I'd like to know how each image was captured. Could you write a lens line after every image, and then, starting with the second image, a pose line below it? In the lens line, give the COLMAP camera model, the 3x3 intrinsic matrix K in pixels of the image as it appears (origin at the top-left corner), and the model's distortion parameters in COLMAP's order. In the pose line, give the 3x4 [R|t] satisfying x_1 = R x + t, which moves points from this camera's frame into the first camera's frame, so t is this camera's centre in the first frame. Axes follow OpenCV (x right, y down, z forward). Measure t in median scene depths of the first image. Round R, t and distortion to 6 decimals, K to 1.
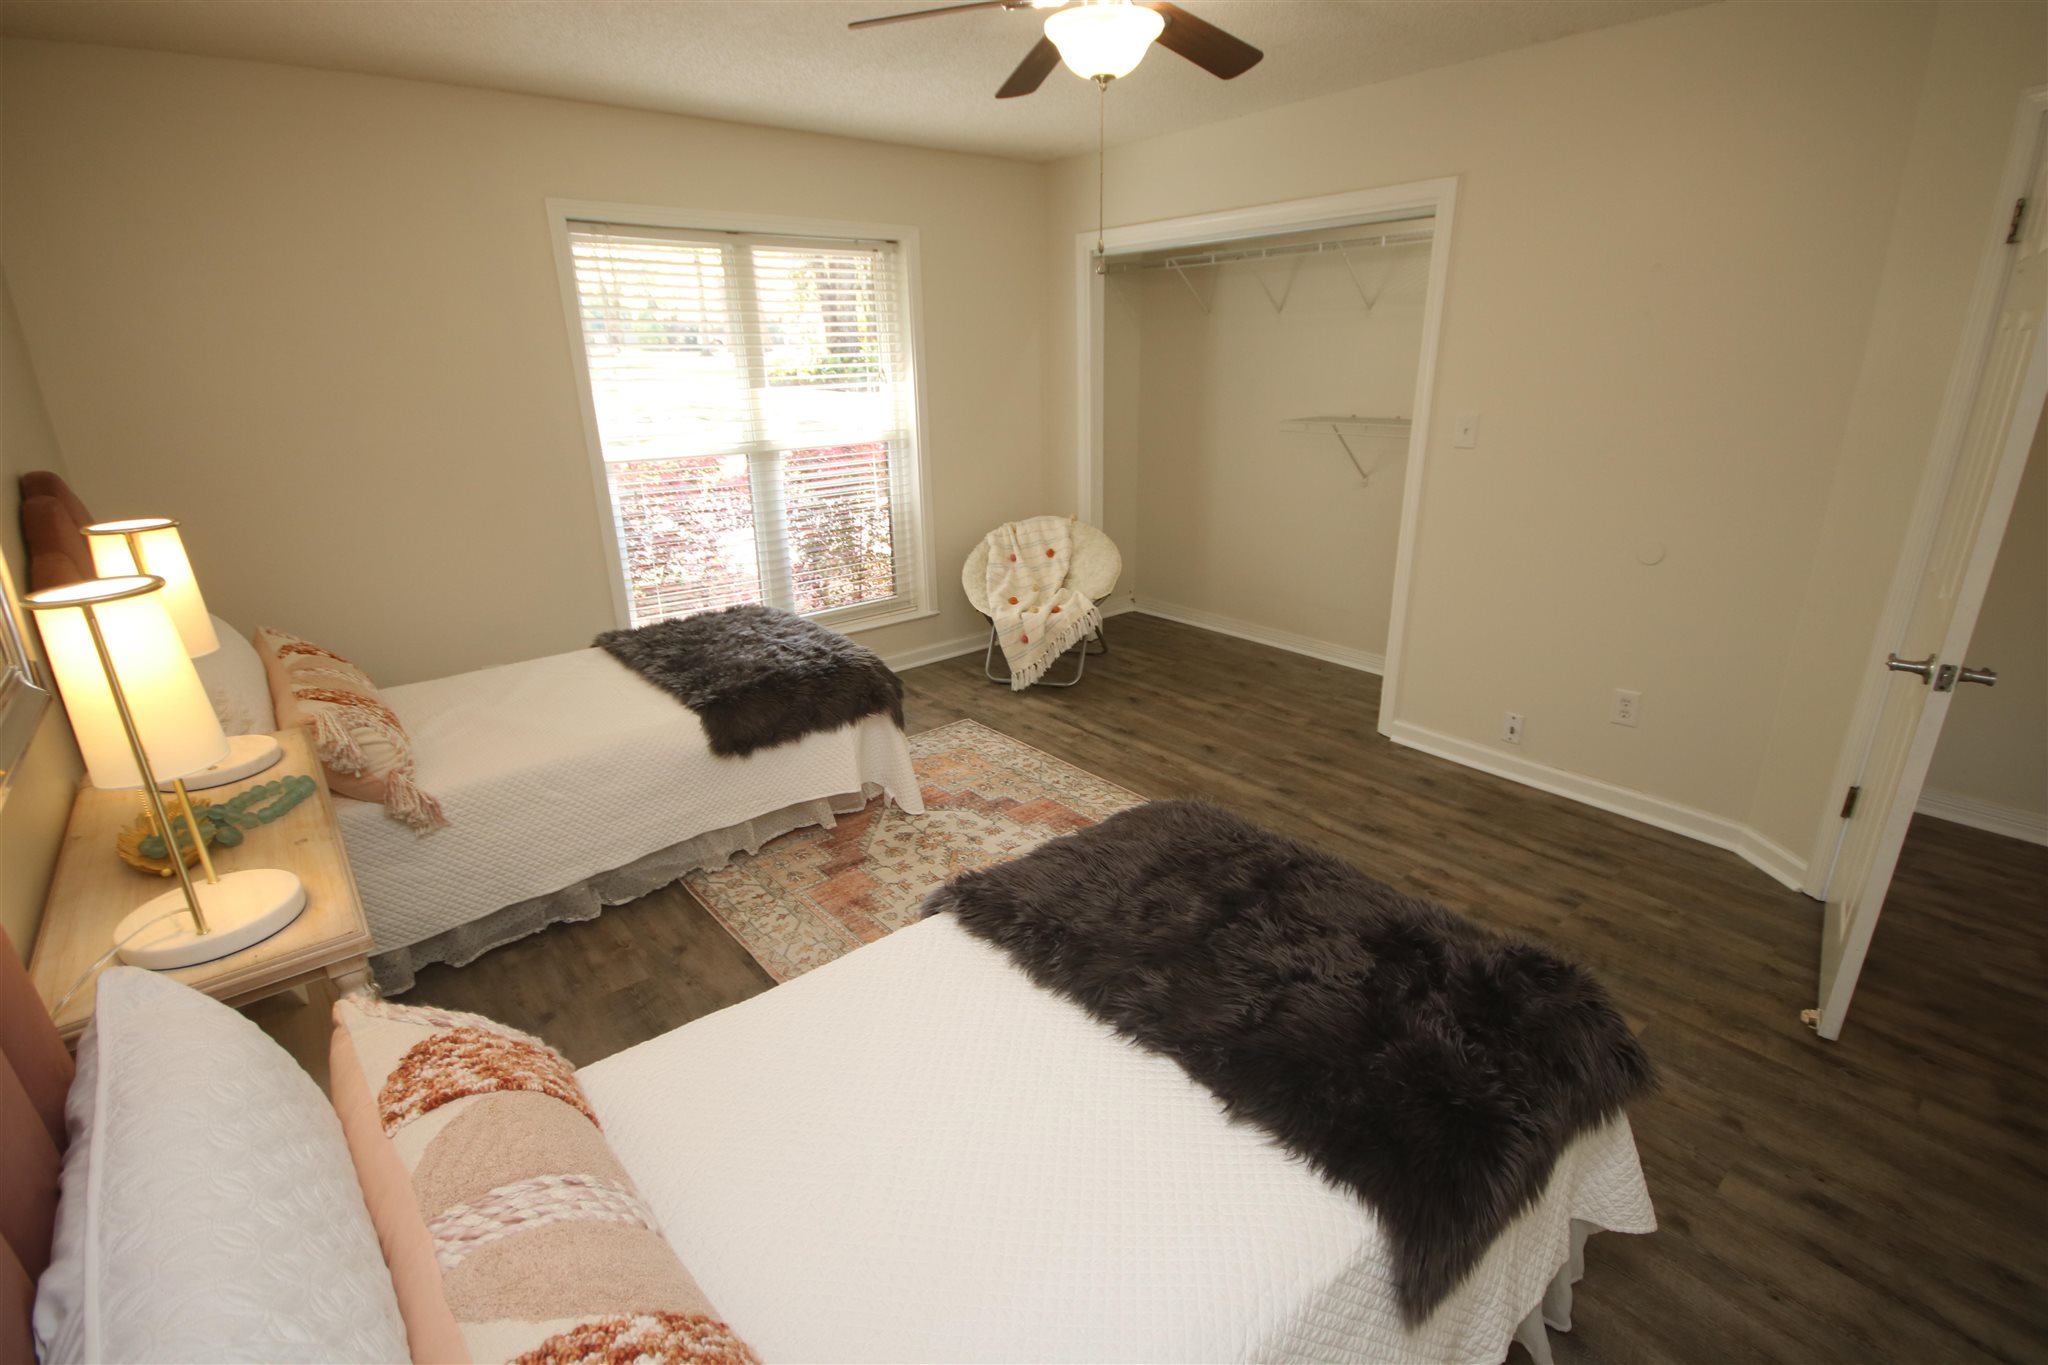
lens RADIAL K [[947.2, 0, 1023.1], [0, 947.2, 689.4], [0, 0, 1]] dist [0.005860, -0.009764]
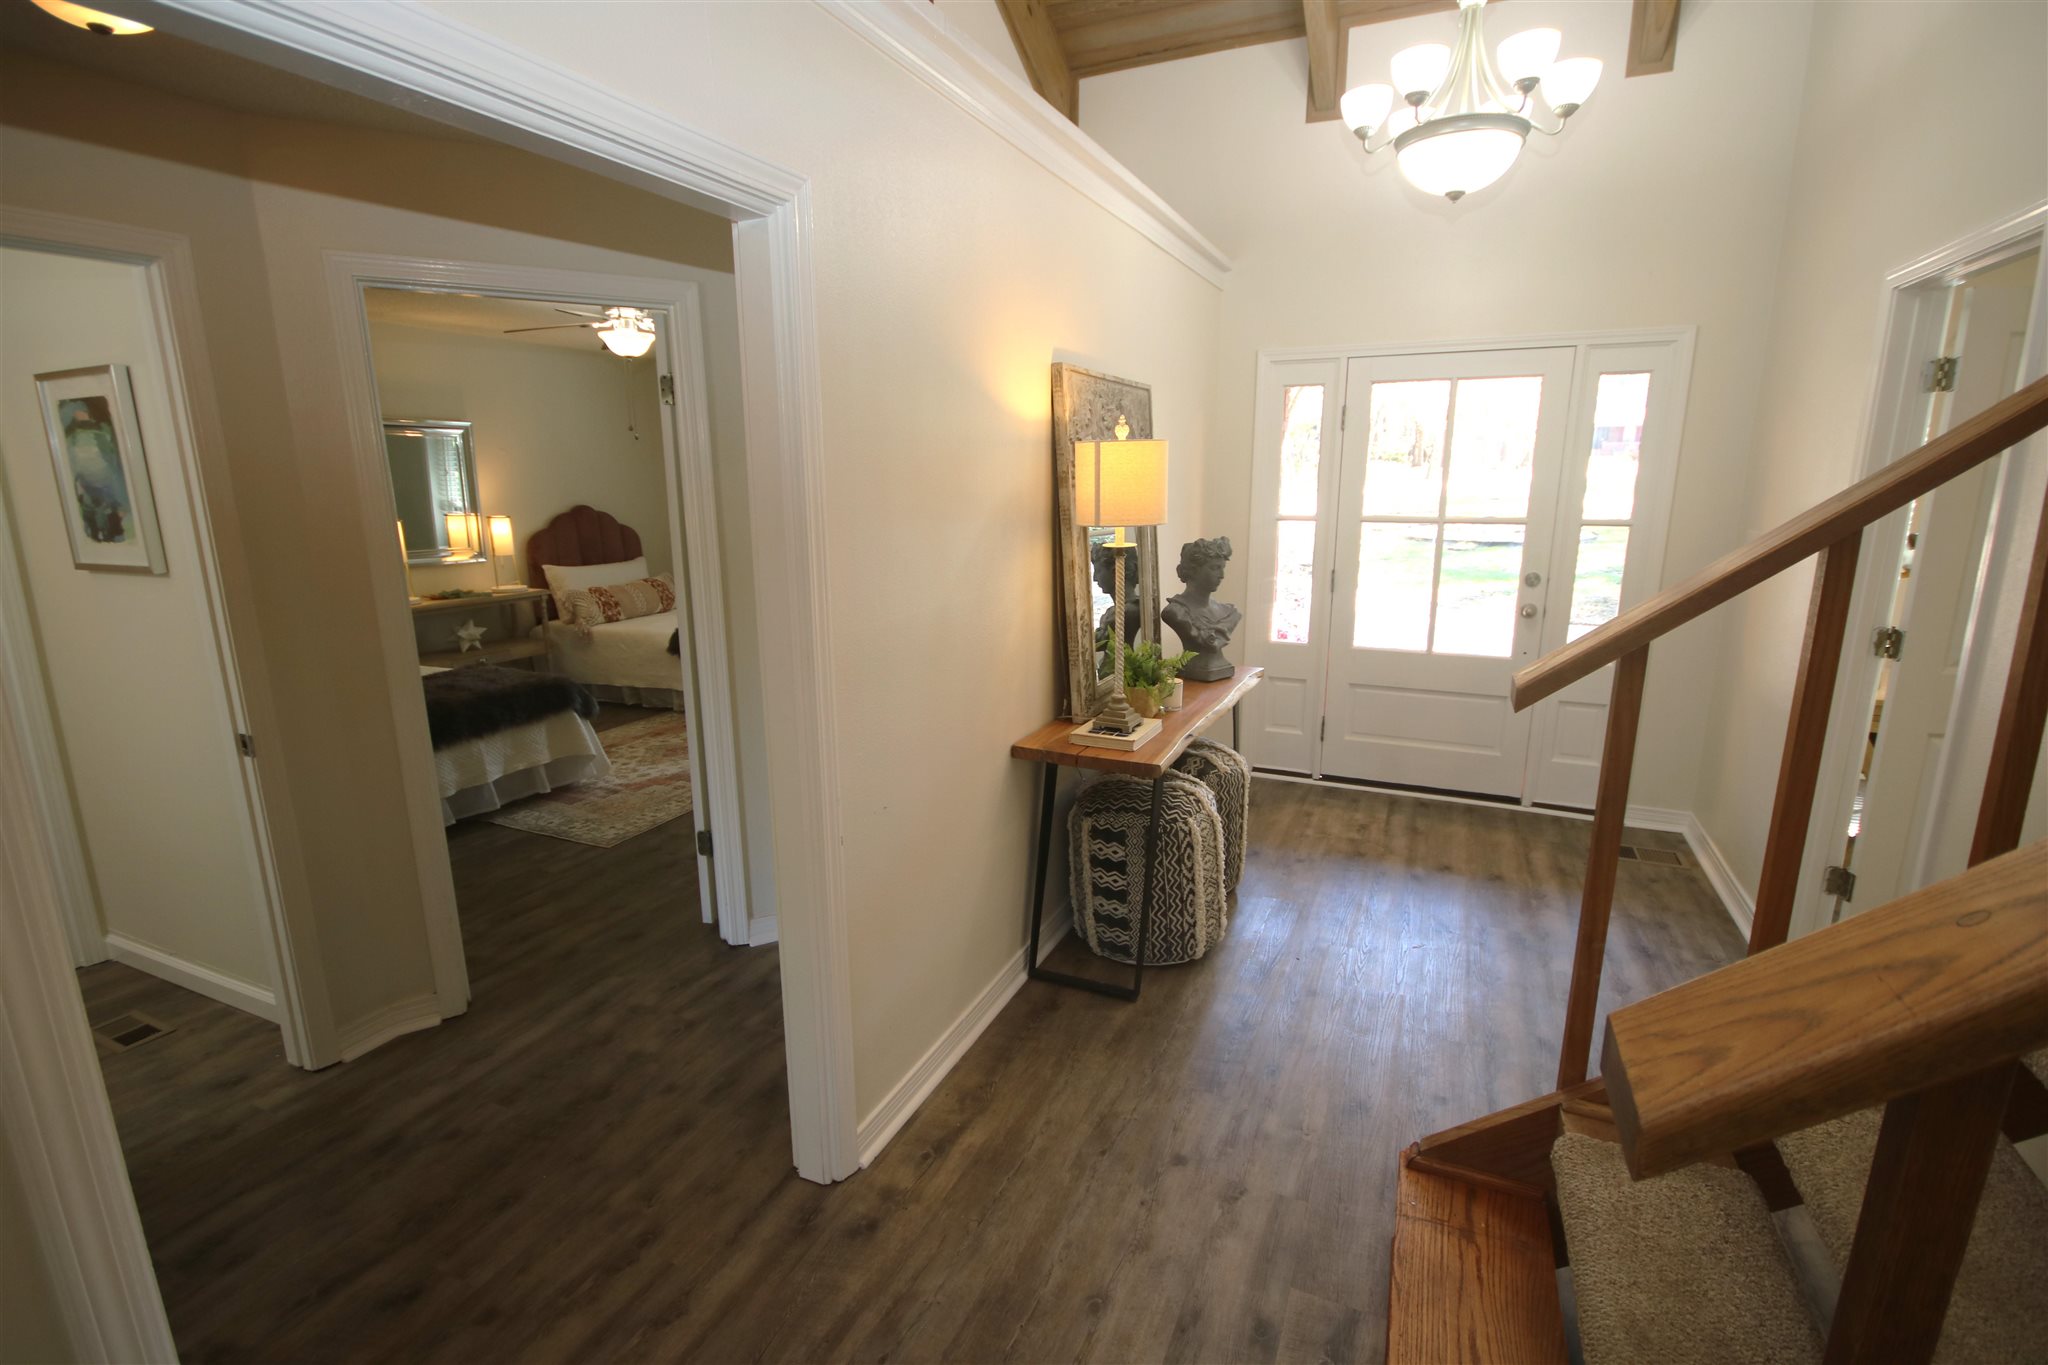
lens RADIAL K [[947.2, 0, 1018.7], [0, 947.2, 685.2], [0, 0, 1]] dist [0.005860, -0.009764]
pose [[0.439087, 0.214815, -0.872386, 1.463844], [-0.305041, 0.948962, 0.080138, -0.208743], [0.845076, 0.230926, 0.482204, 0.492924]]
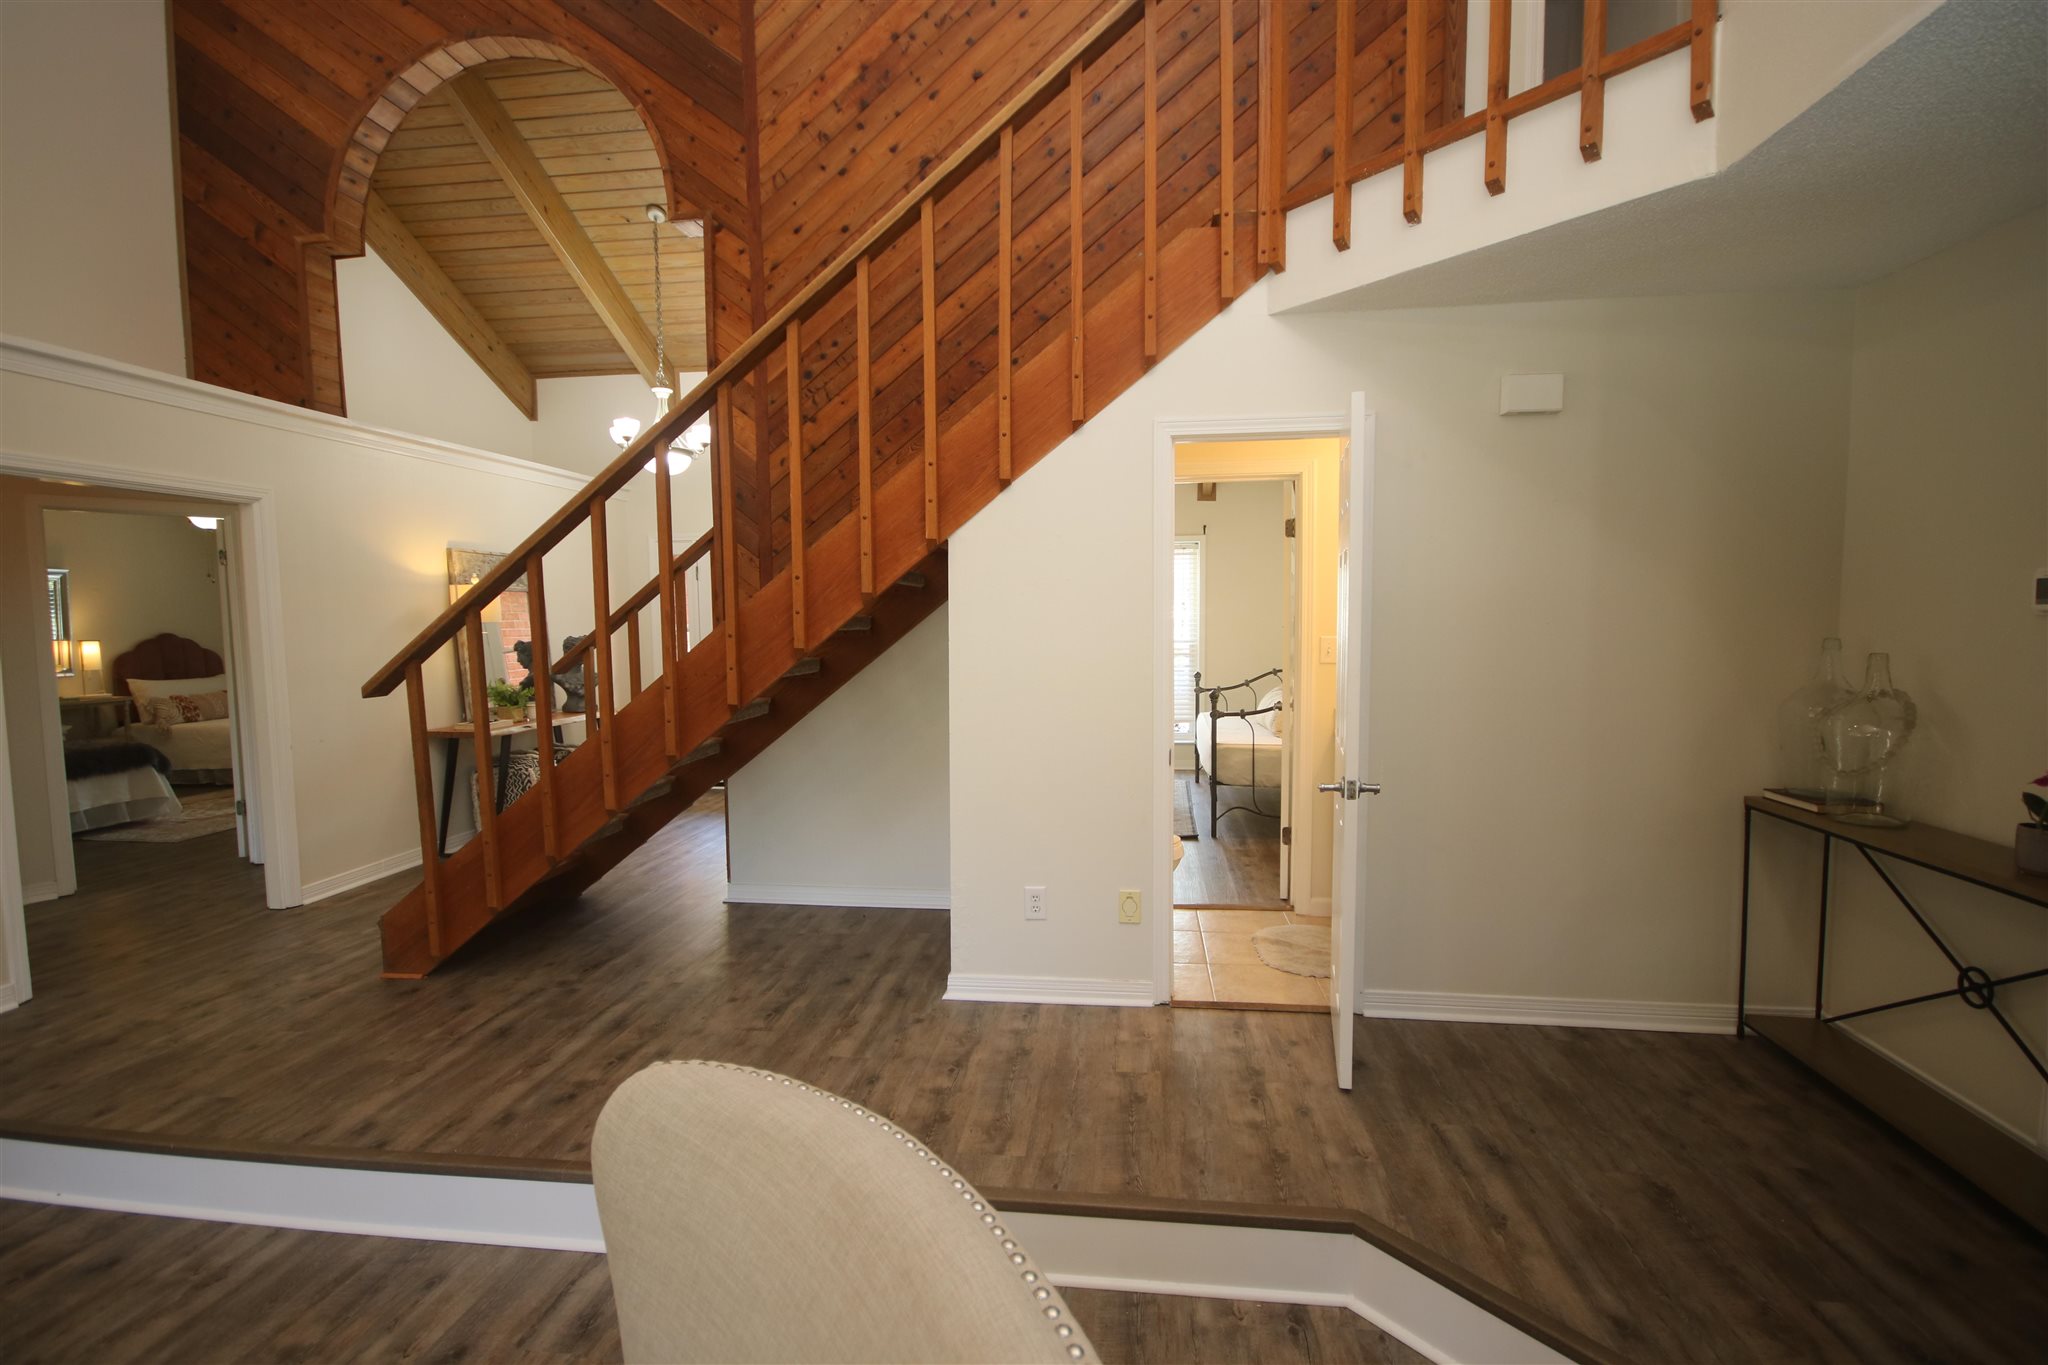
lens RADIAL K [[947.2, 0, 1022.8], [0, 947.2, 667.0], [0, 0, 1]] dist [0.005860, -0.009764]
pose [[0.693870, 0.053046, -0.718144, 2.543115], [-0.245105, 0.955133, -0.166269, -0.182450], [0.677103, 0.291389, 0.675739, 0.459666]]
